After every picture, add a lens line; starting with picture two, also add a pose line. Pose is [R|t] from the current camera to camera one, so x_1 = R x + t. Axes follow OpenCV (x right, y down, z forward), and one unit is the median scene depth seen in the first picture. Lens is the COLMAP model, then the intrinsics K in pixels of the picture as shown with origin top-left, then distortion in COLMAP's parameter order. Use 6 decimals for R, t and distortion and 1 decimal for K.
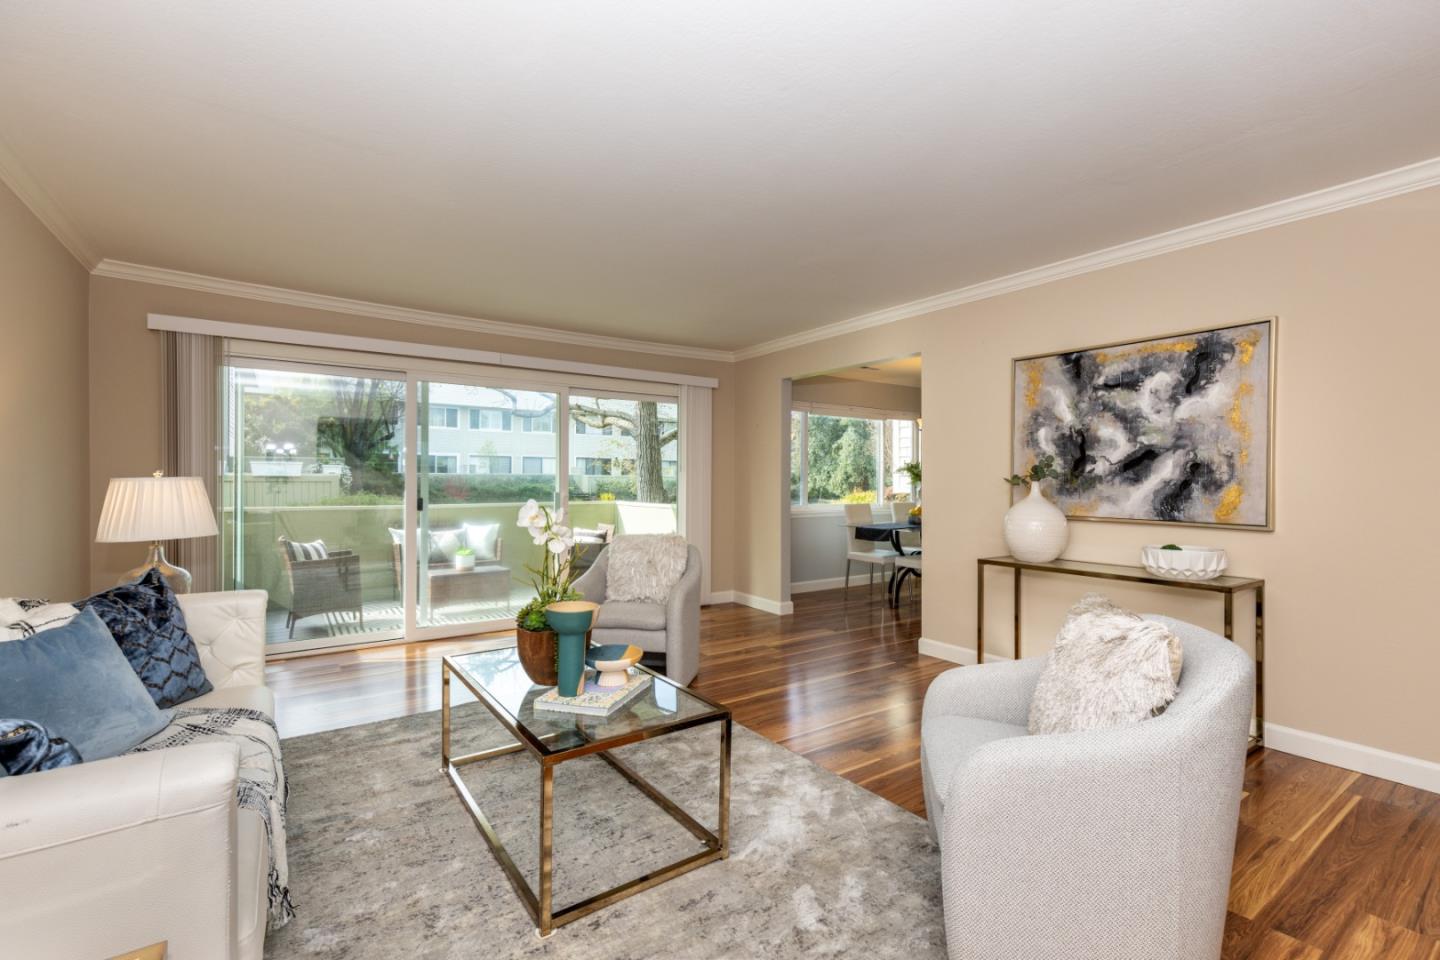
lens RADIAL K [[639.6, 0, 735.3], [0, 639.6, 484.8], [0, 0, 1]] dist [0.003745, 0.000181]
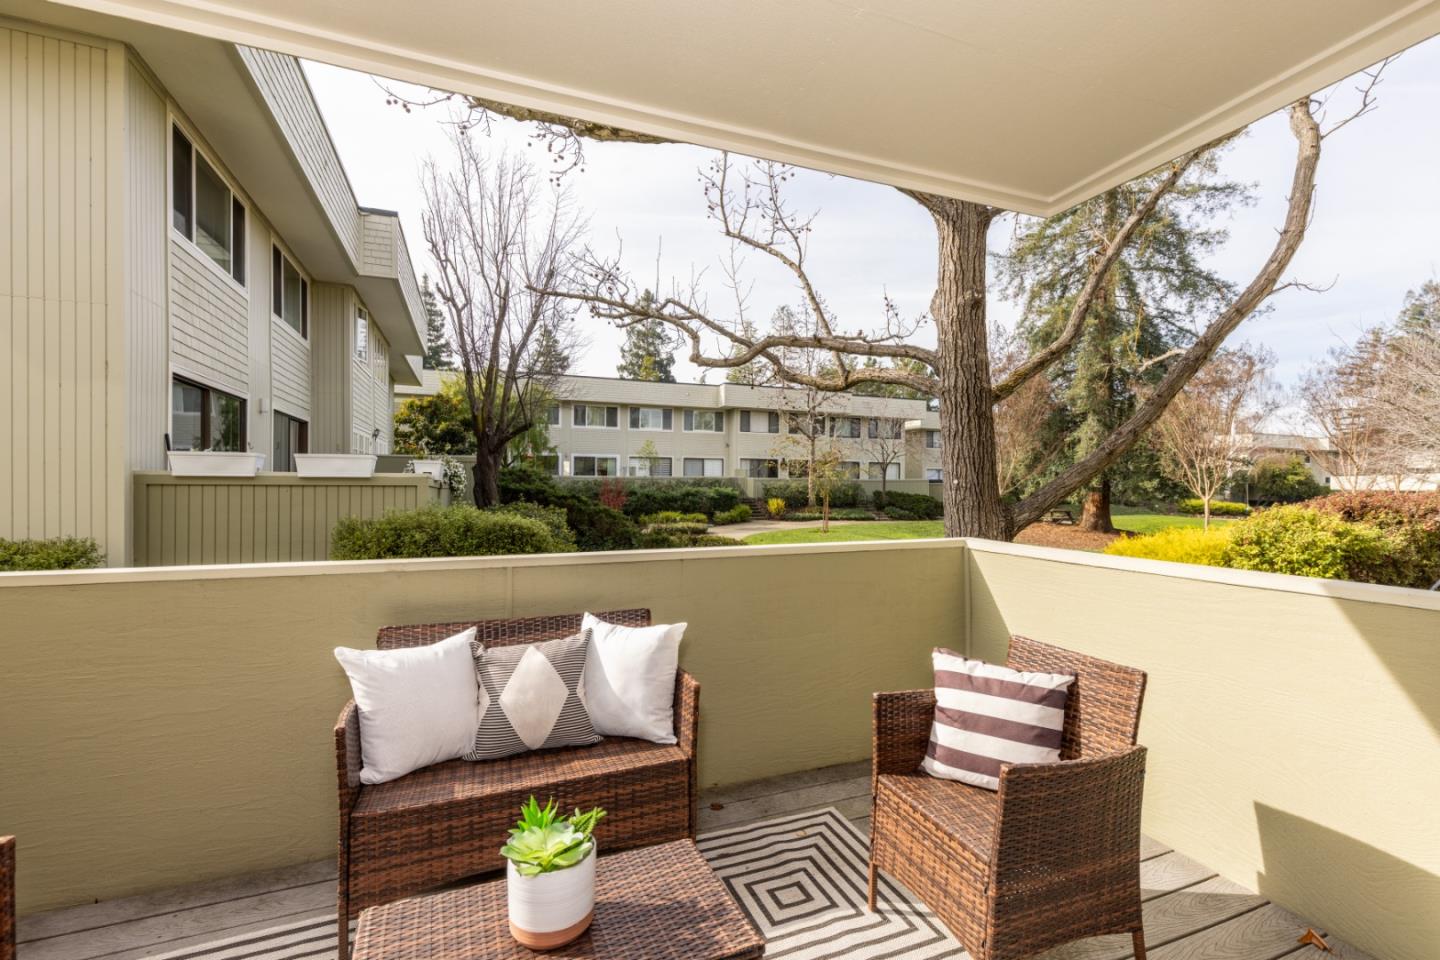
lens RADIAL K [[639.6, 0, 735.3], [0, 639.6, 484.8], [0, 0, 1]] dist [0.003745, 0.000181]
pose [[0.973135, 0.001782, -0.230228, -0.051958], [-0.002944, 0.999985, -0.004705, -0.001244], [0.230216, 0.005257, 0.973125, 0.132838]]
